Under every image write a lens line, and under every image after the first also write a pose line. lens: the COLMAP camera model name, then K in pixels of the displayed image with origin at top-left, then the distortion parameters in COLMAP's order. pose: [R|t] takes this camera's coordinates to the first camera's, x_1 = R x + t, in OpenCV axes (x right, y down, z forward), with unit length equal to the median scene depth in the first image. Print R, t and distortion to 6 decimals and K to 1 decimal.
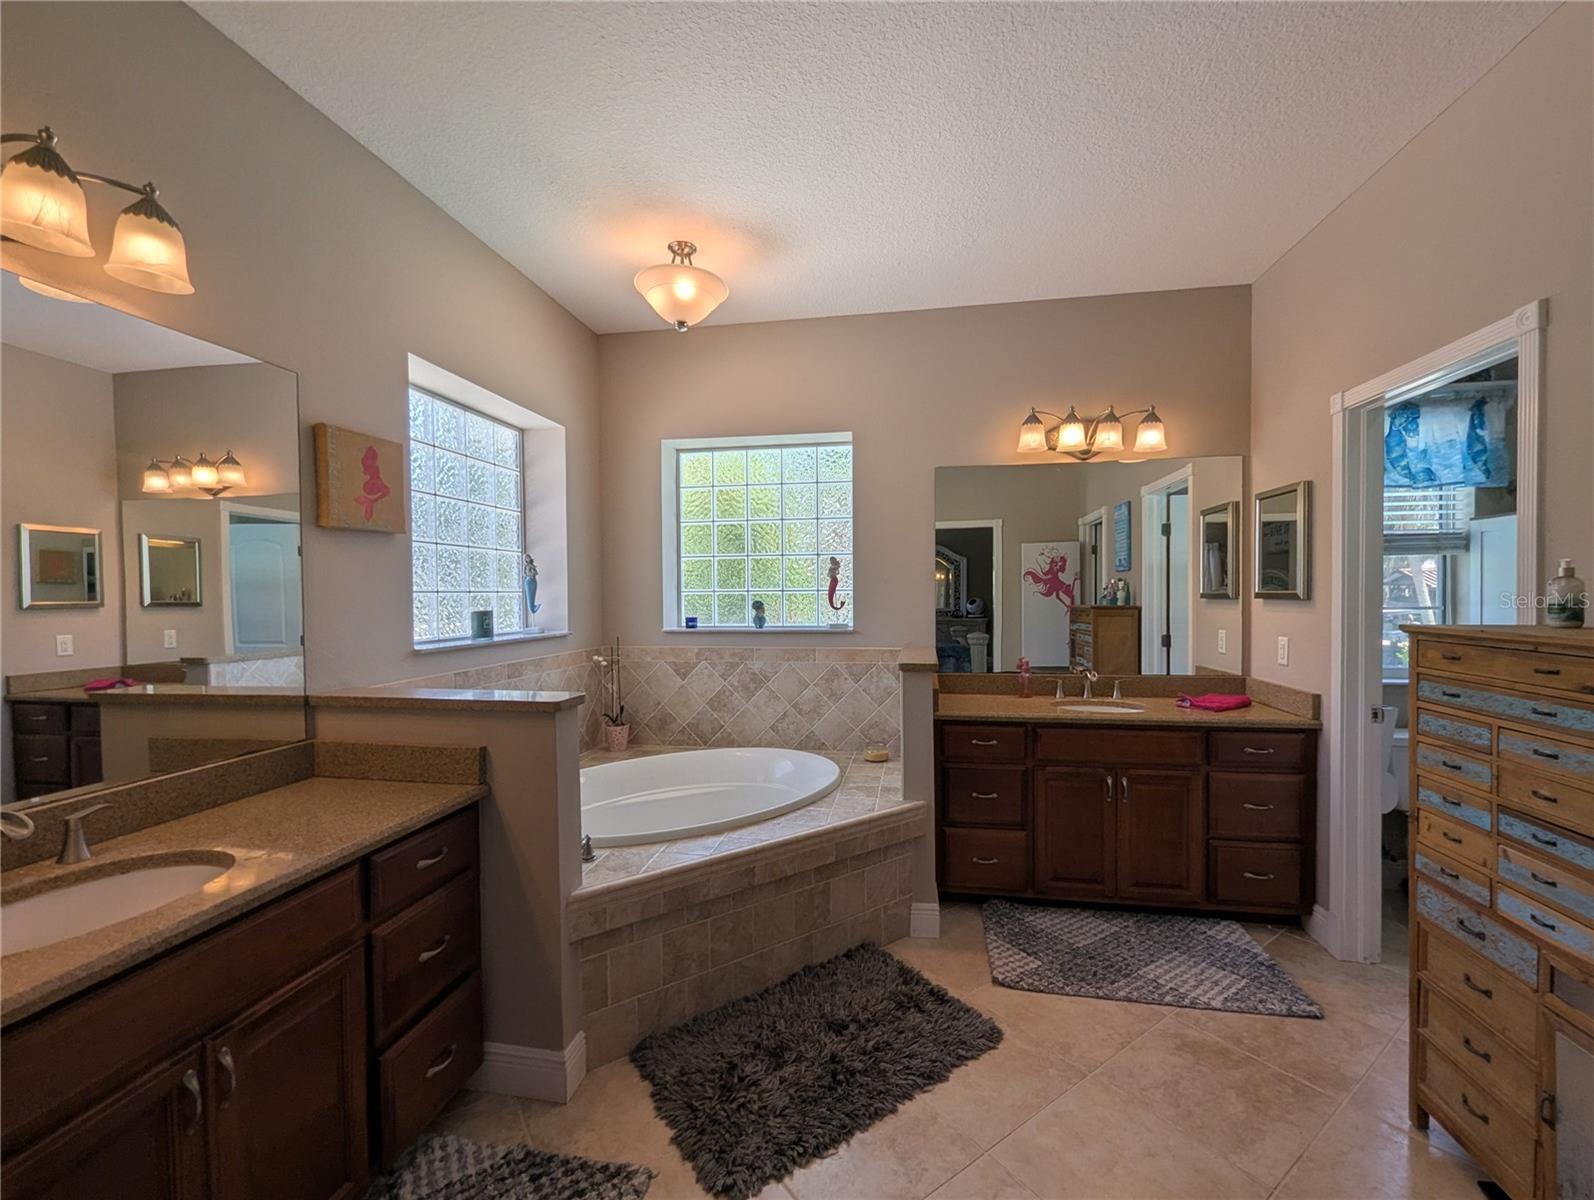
lens RADIAL K [[666.7, 0, 797.0], [0, 666.7, 600.0], [0, 0, 1]] dist [-0.000027, -0.000110]
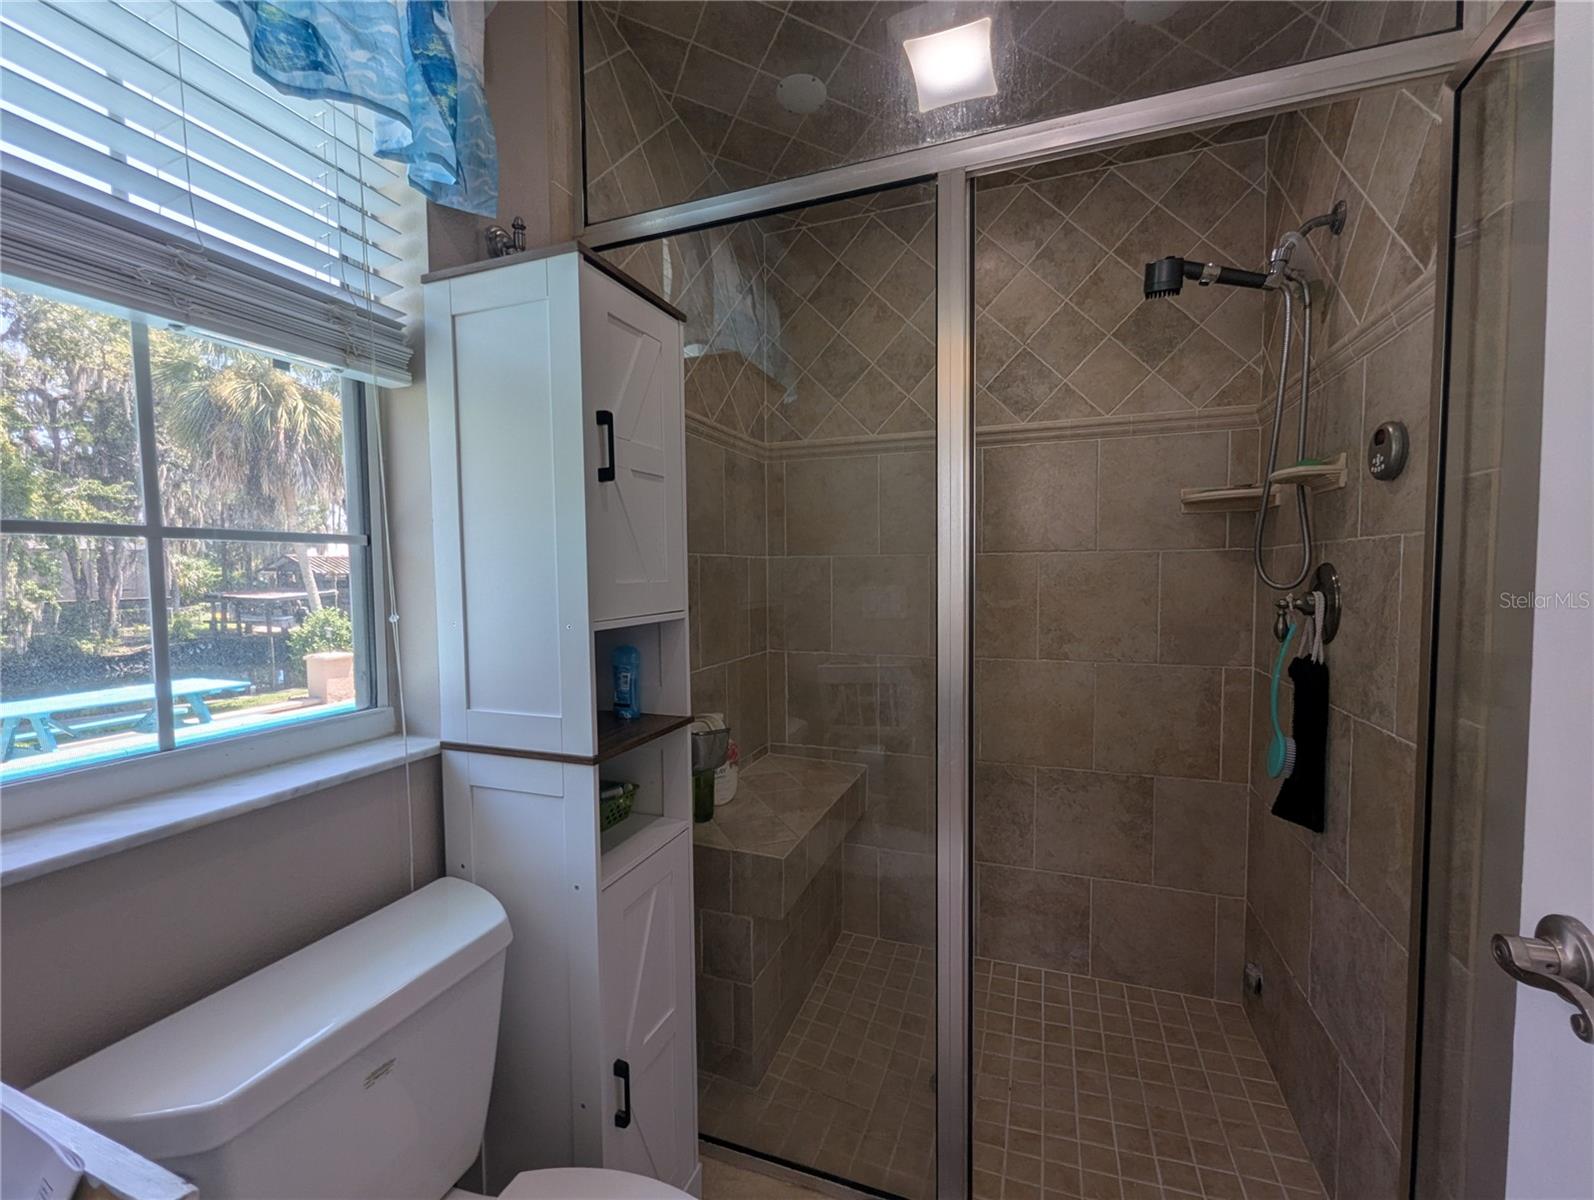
lens RADIAL K [[666.7, 0, 797.0], [0, 666.7, 600.0], [0, 0, 1]] dist [-0.000027, -0.000110]
pose [[0.183208, -0.041314, 0.982206, 0.686882], [0.025412, 0.998982, 0.037279, 0.036237], [-0.982746, 0.018130, 0.184072, 0.735347]]
